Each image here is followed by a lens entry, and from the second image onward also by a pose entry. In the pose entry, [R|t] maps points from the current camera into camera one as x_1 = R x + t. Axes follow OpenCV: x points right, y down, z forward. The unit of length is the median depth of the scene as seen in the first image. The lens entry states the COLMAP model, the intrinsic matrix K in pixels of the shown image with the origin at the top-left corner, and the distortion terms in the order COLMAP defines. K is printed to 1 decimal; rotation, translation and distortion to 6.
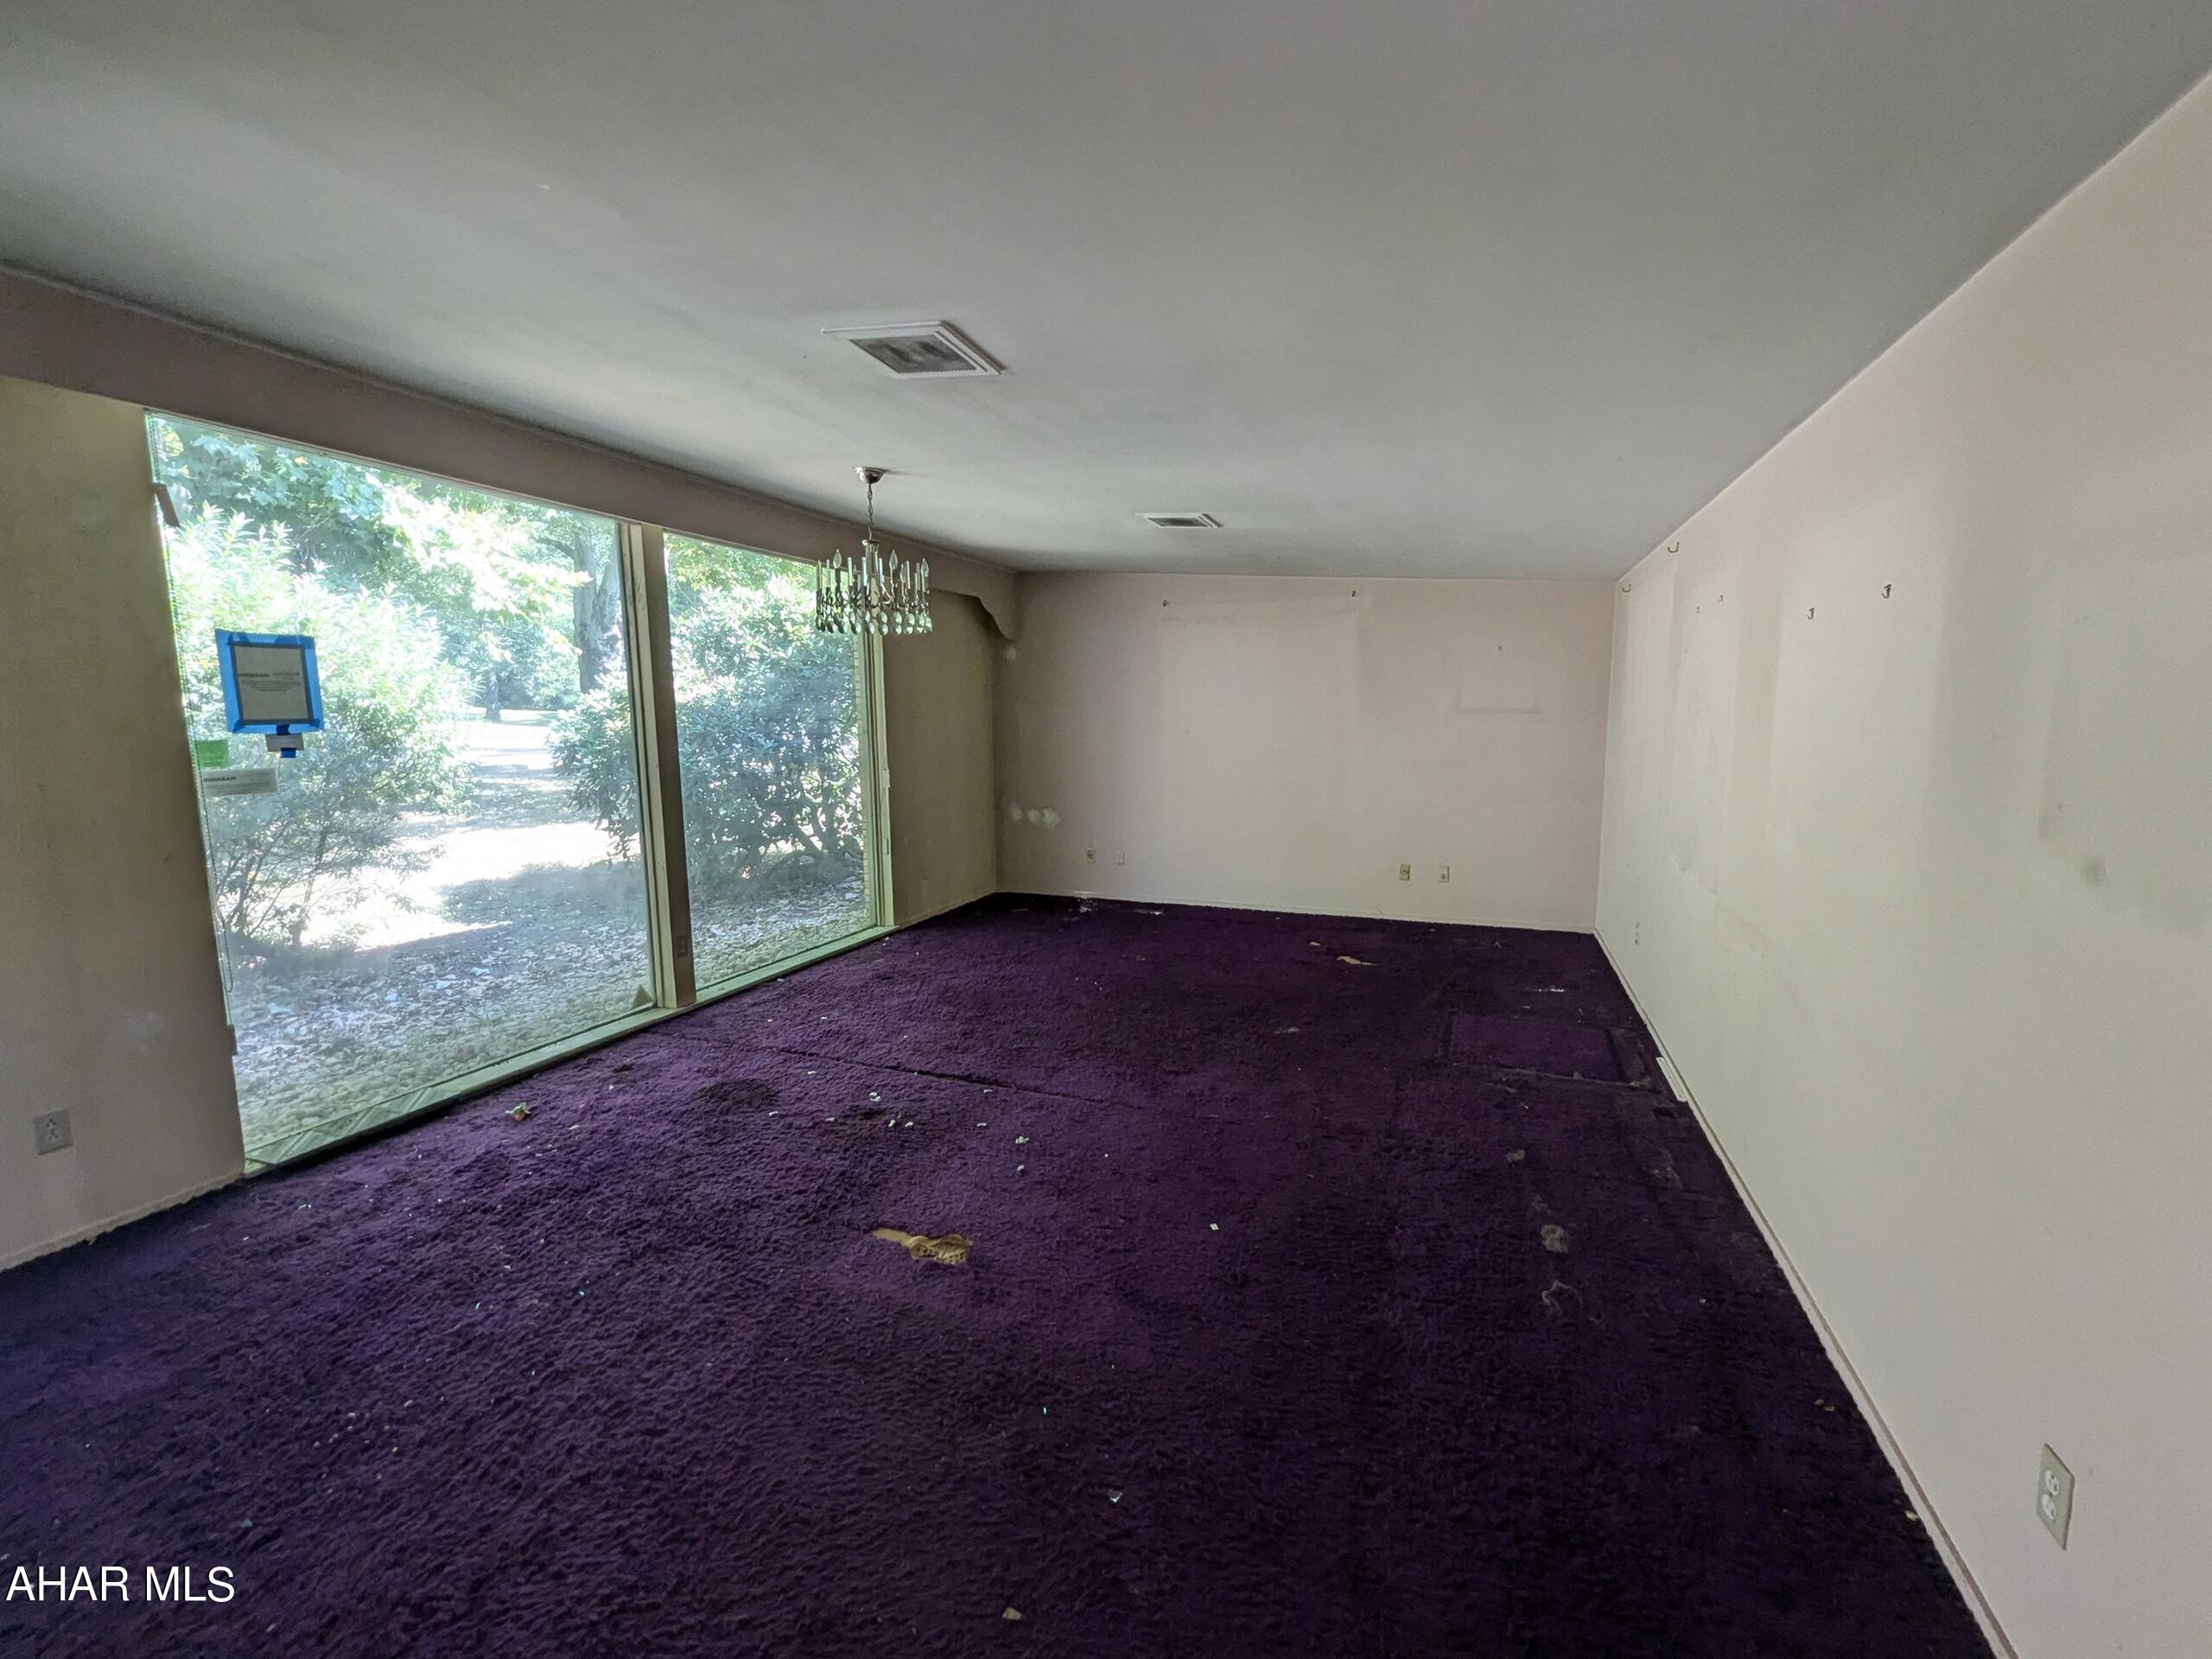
lens RADIAL K [[913.8, 0, 1112.4], [0, 913.8, 828.2], [0, 0, 1]] dist [0.003053, -0.001792]
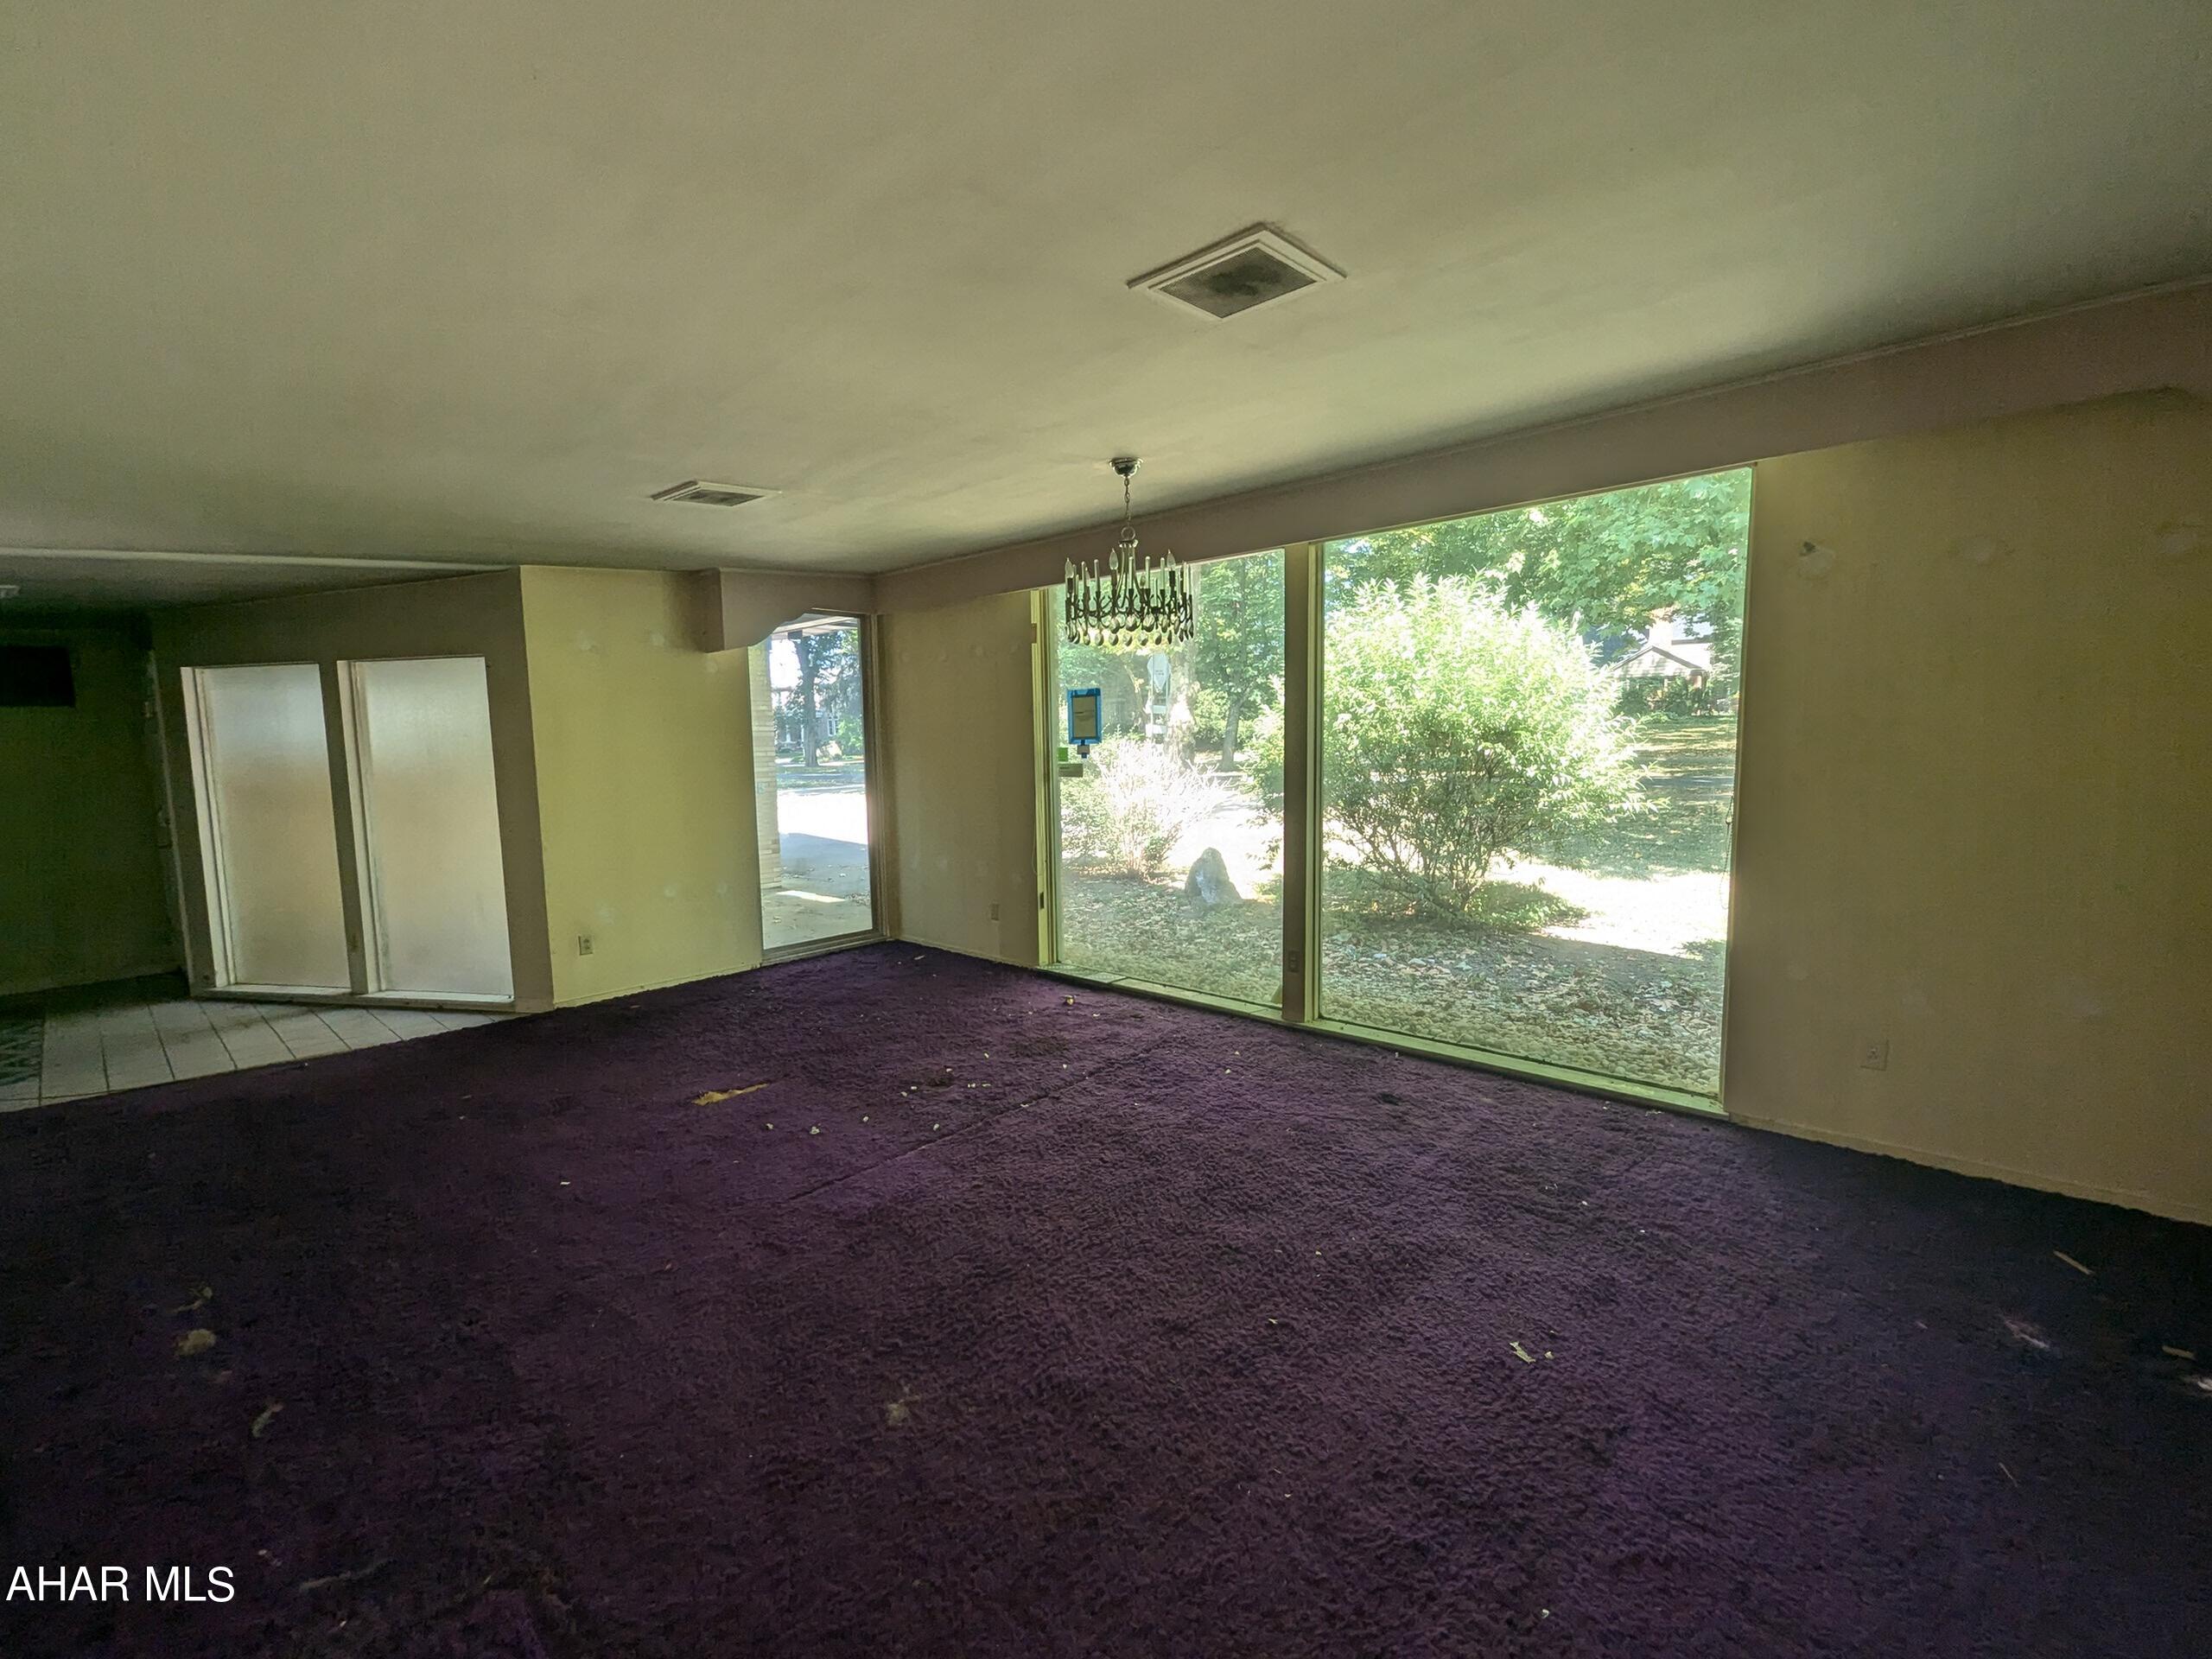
lens RADIAL K [[913.8, 0, 1113.3], [0, 913.8, 838.1], [0, 0, 1]] dist [0.003053, -0.001792]
pose [[-0.336866, 0.102748, -0.935930, 0.761114], [-0.105019, 0.983725, 0.145794, -0.189527], [0.935677, 0.147403, -0.320593, 1.647893]]
